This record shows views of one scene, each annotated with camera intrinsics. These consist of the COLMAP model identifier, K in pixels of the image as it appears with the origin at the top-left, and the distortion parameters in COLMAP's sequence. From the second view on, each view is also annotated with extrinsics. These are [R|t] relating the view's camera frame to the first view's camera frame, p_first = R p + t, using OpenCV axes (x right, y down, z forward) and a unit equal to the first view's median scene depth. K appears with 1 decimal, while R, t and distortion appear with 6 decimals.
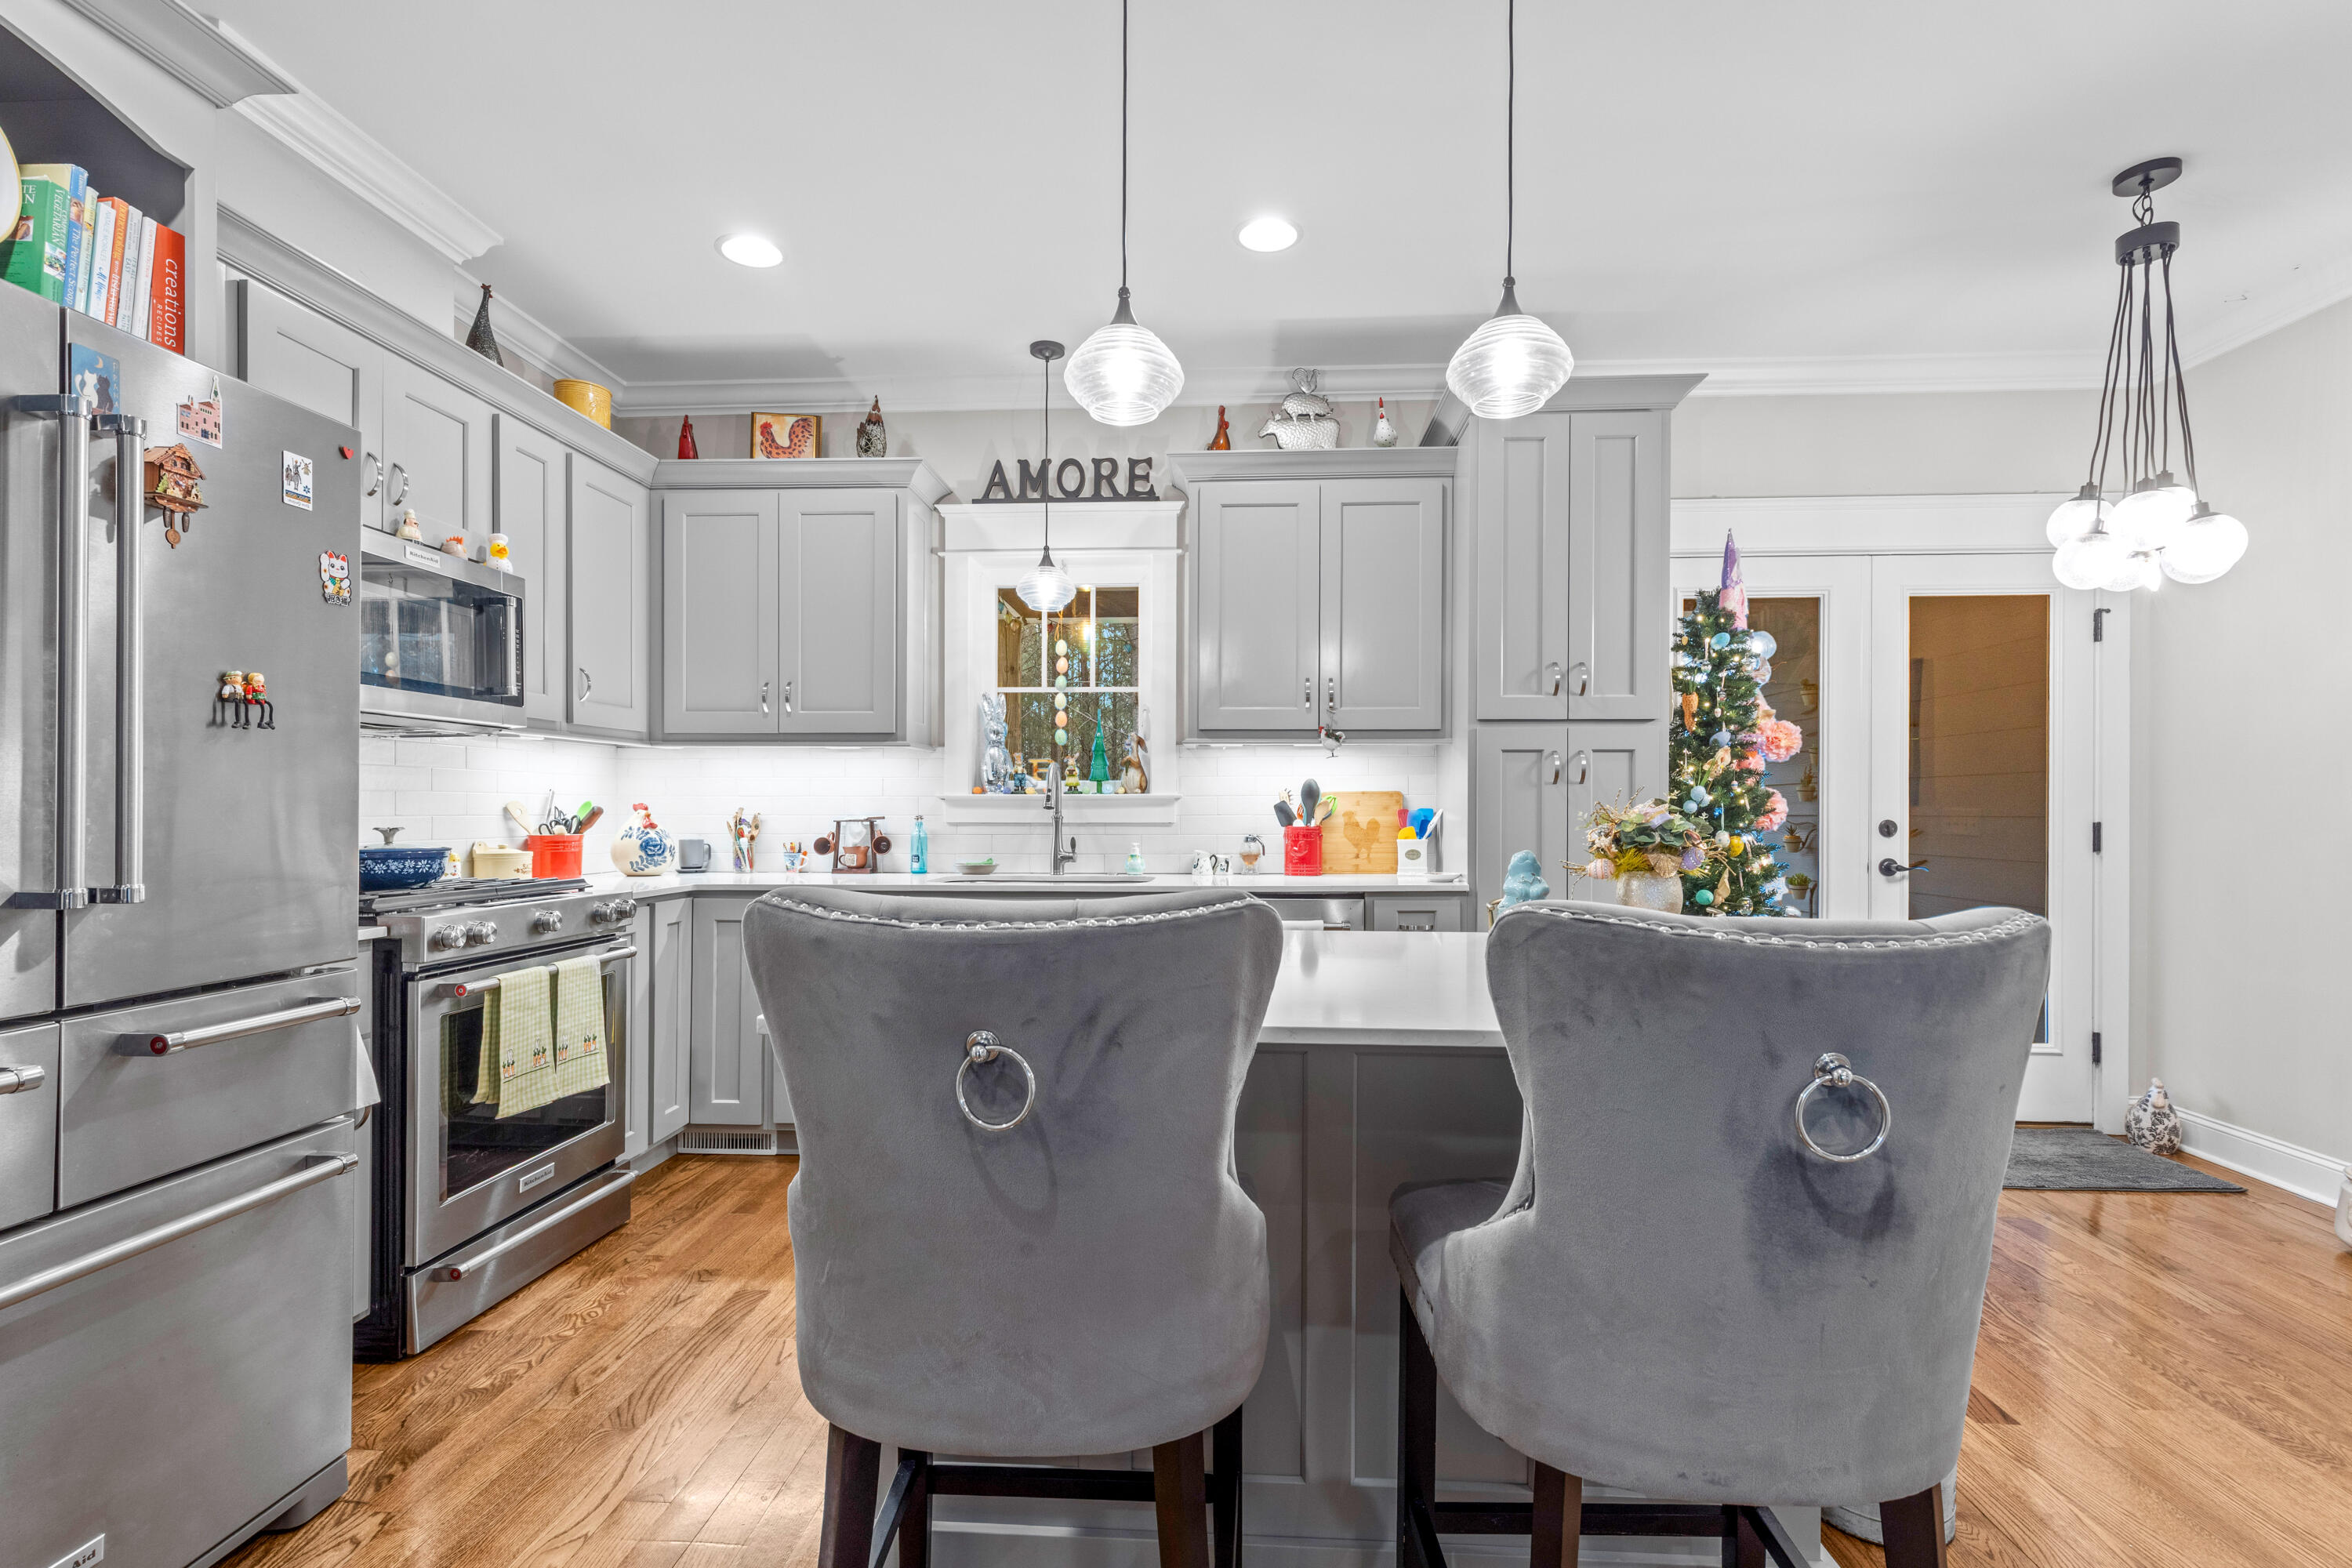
lens RADIAL K [[1080.2, 0, 1187.1], [0, 1080.2, 806.9], [0, 0, 1]] dist [0.007944, -0.001475]
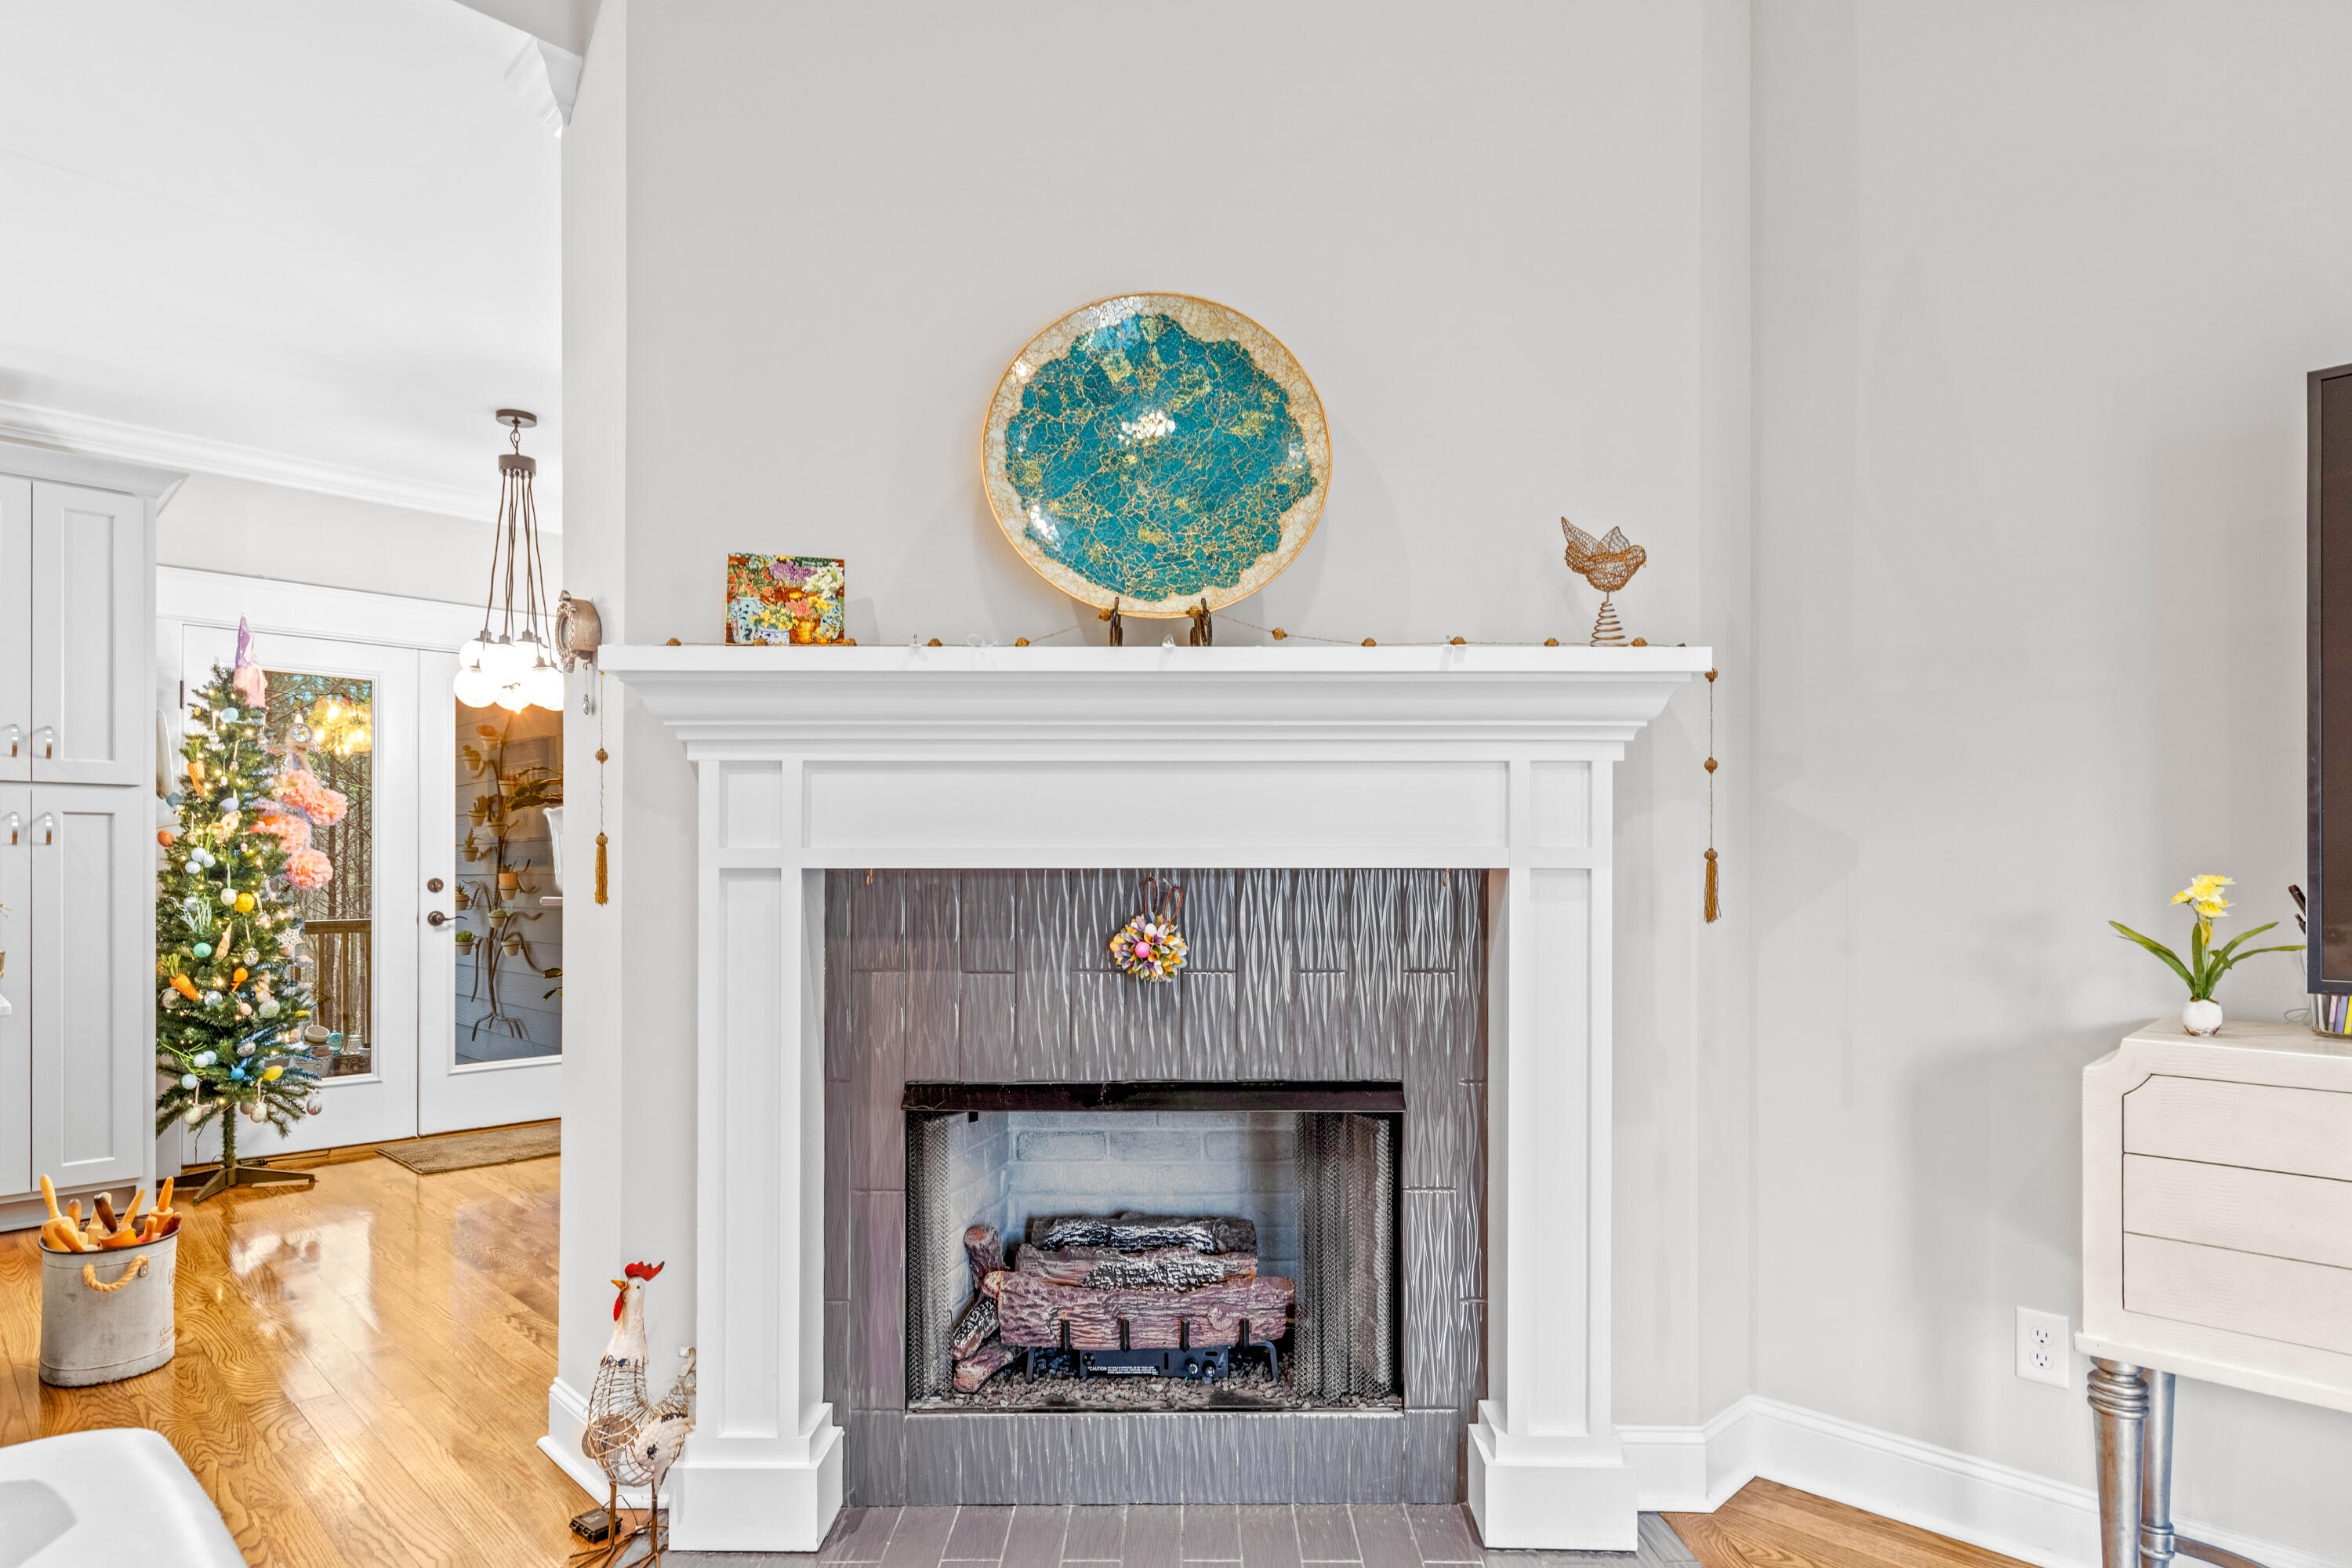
lens RADIAL K [[1289.1, 0, 1174.1], [0, 1289.1, 871.3], [0, 0, 1]] dist [0.003884, 0.001316]
pose [[0.670852, -0.004708, 0.741576, 0.163005], [0.002035, 0.999988, 0.004507, 0.000181], [-0.741588, -0.001514, 0.670854, -0.575003]]
